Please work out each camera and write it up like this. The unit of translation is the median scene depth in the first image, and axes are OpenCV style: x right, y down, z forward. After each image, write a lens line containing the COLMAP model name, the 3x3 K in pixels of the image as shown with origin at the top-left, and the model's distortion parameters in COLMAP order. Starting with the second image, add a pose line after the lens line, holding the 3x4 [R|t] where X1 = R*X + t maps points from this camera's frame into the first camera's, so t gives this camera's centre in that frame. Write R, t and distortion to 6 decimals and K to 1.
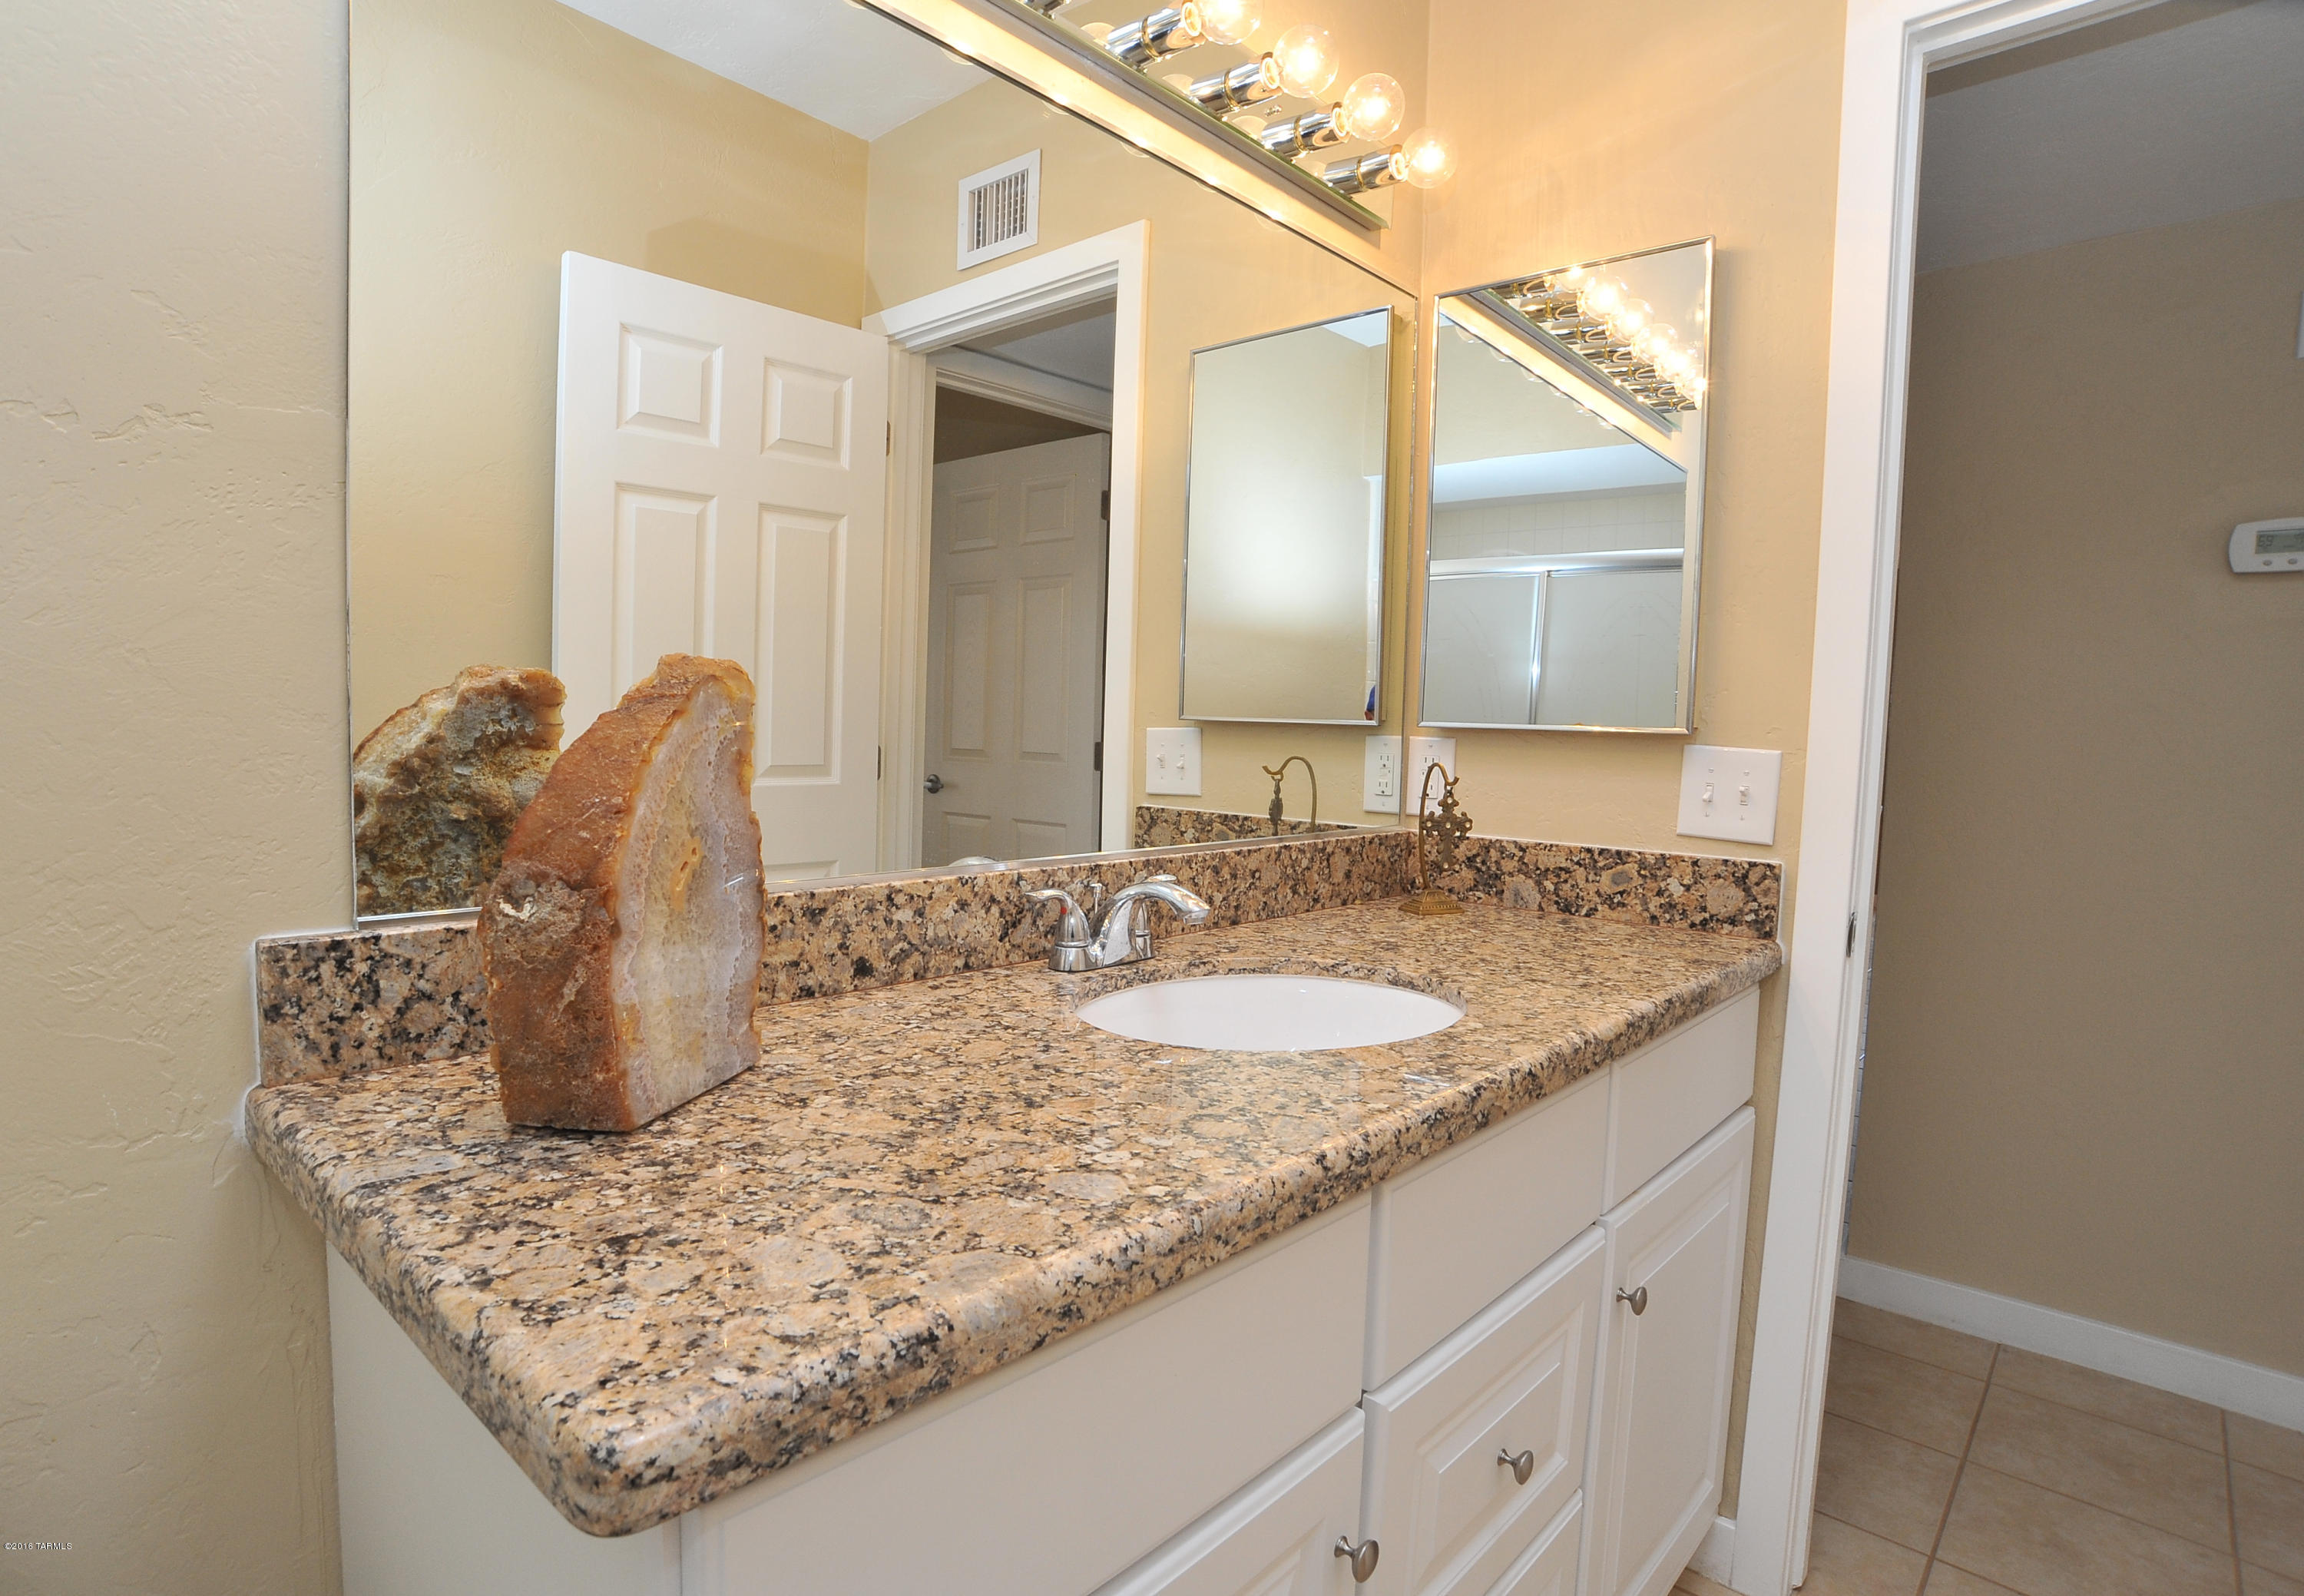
lens RADIAL K [[1170.6, 0, 1152.0], [0, 1170.6, 798.0], [0, 0, 1]] dist [-0.089638, 0.000014]
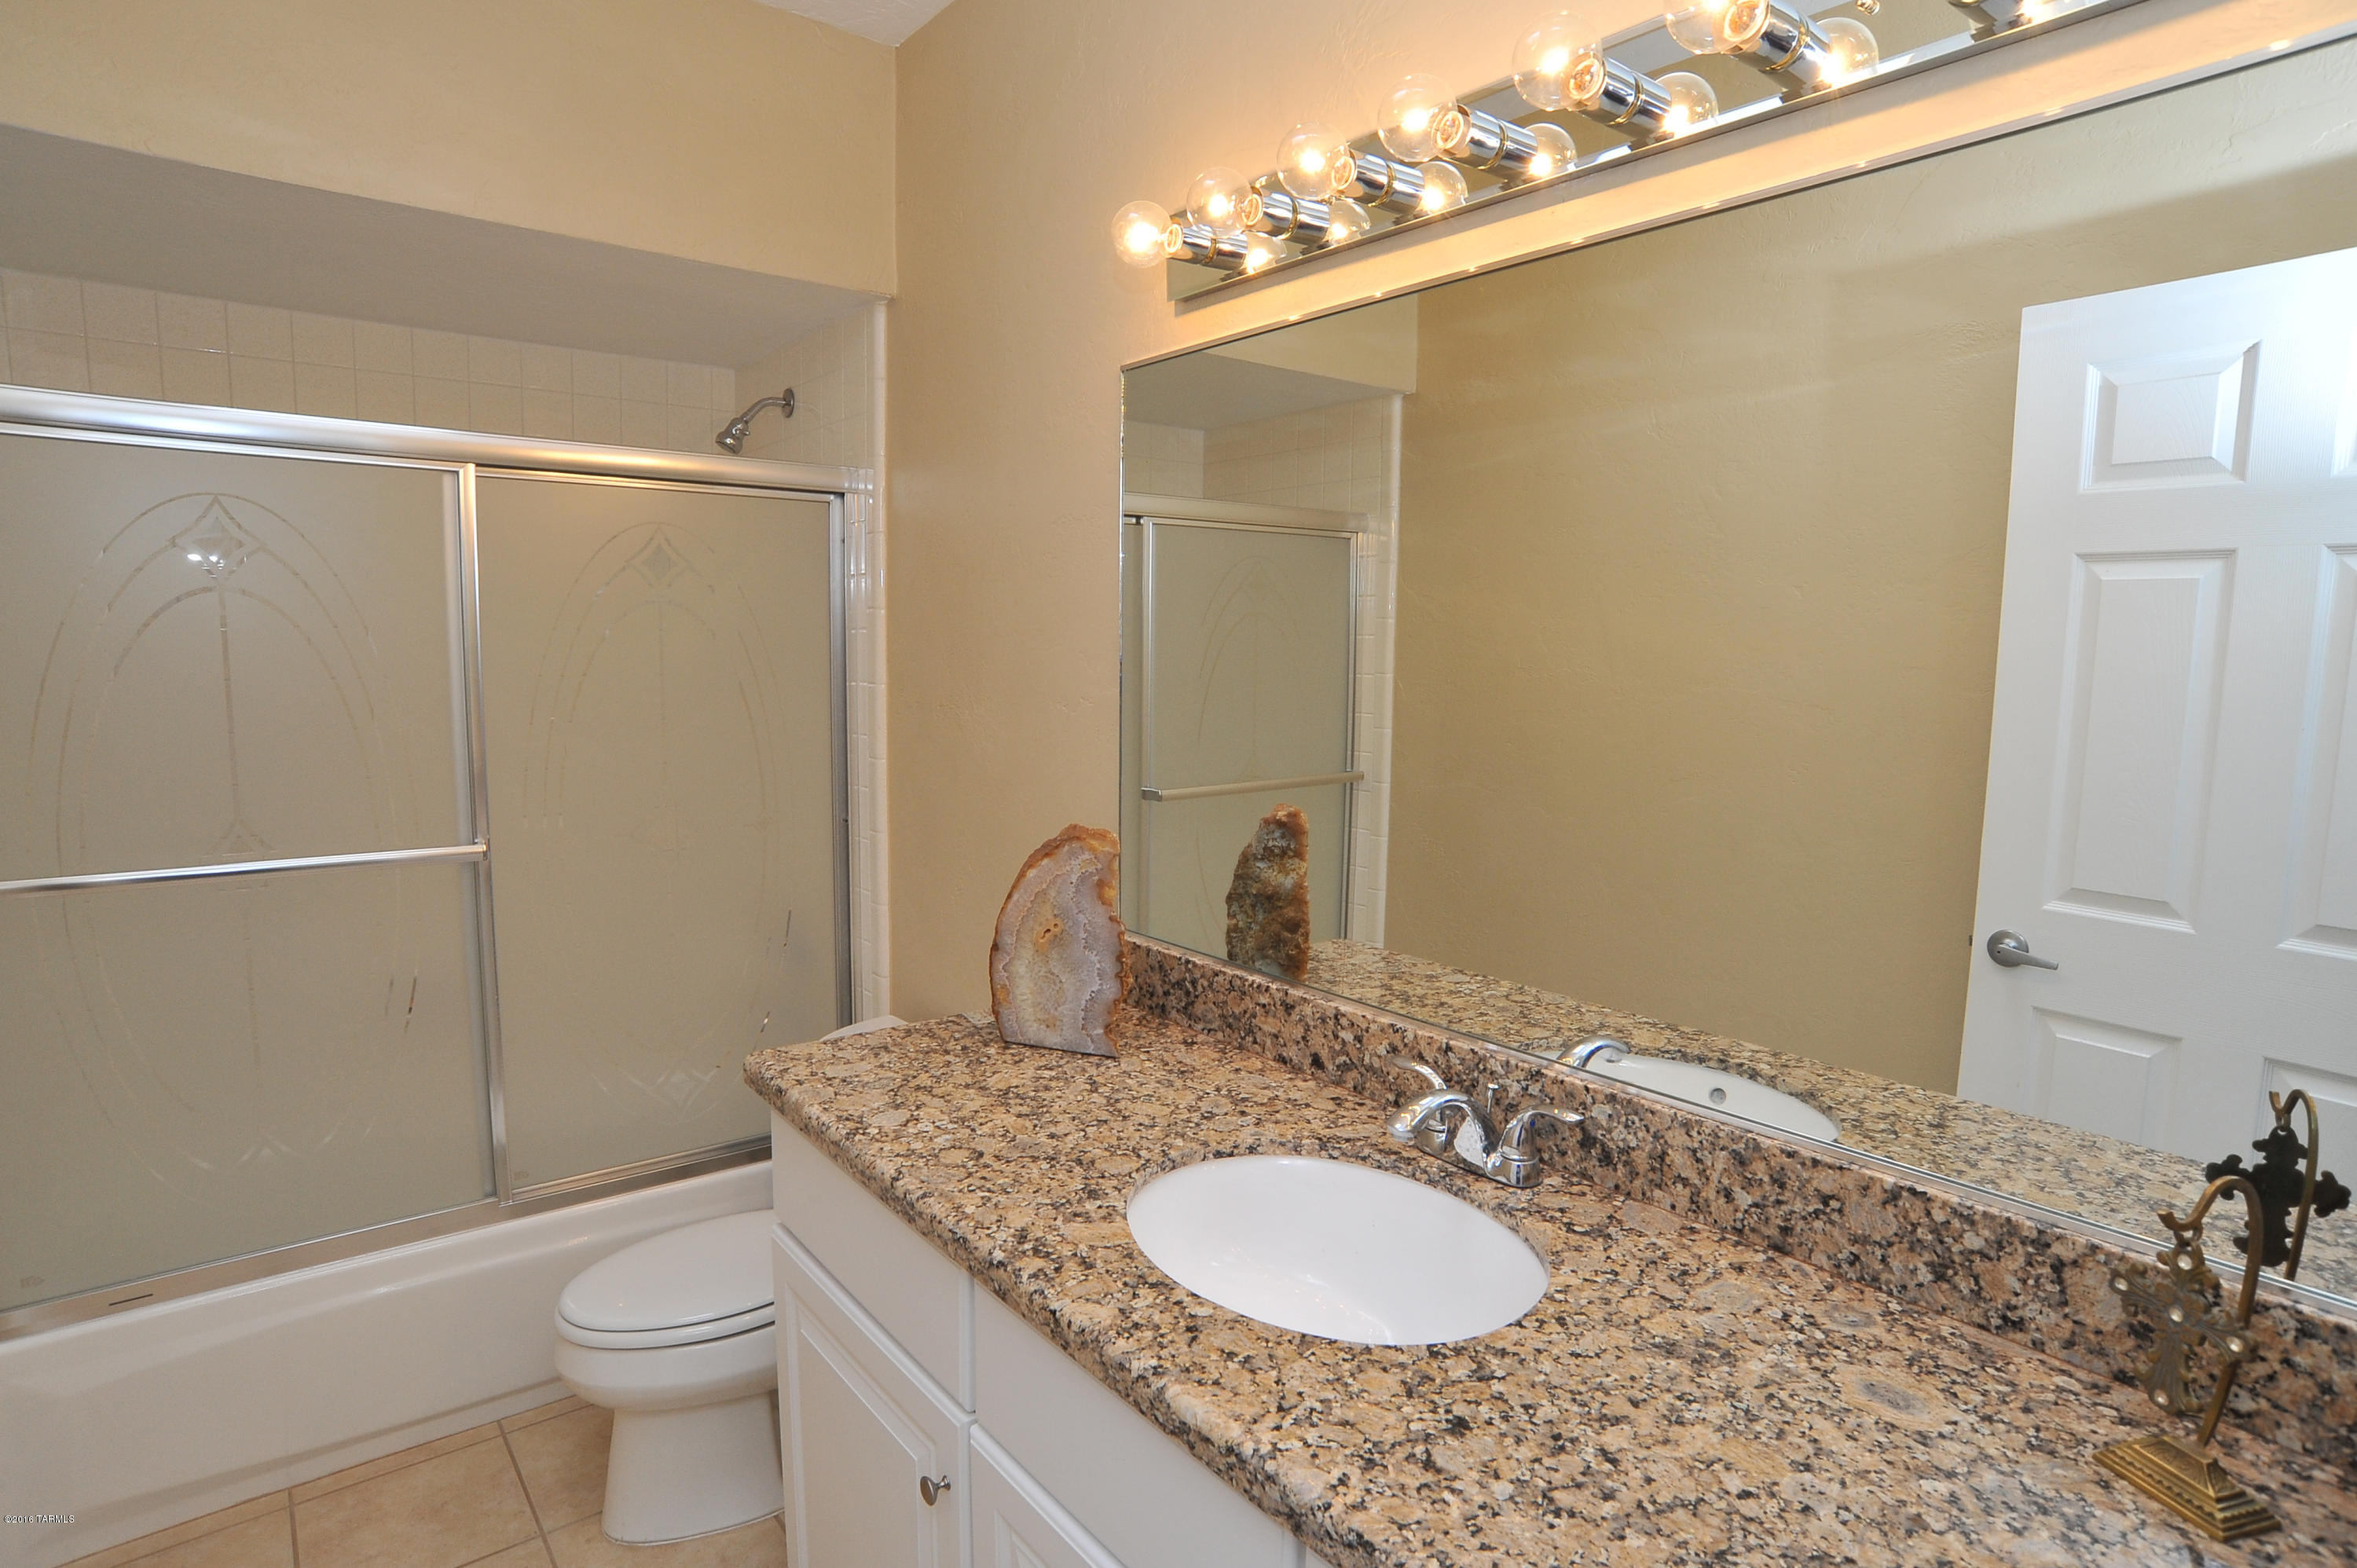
lens RADIAL K [[1204.8, 0, 1176.6], [0, 1204.8, 794.8], [0, 0, 1]] dist [-0.102344, 0.047076]
pose [[-0.142017, 0.087553, -0.985985, 1.154617], [-0.088966, 0.990921, 0.100805, -0.293188], [0.985858, 0.102035, -0.132939, 1.064254]]
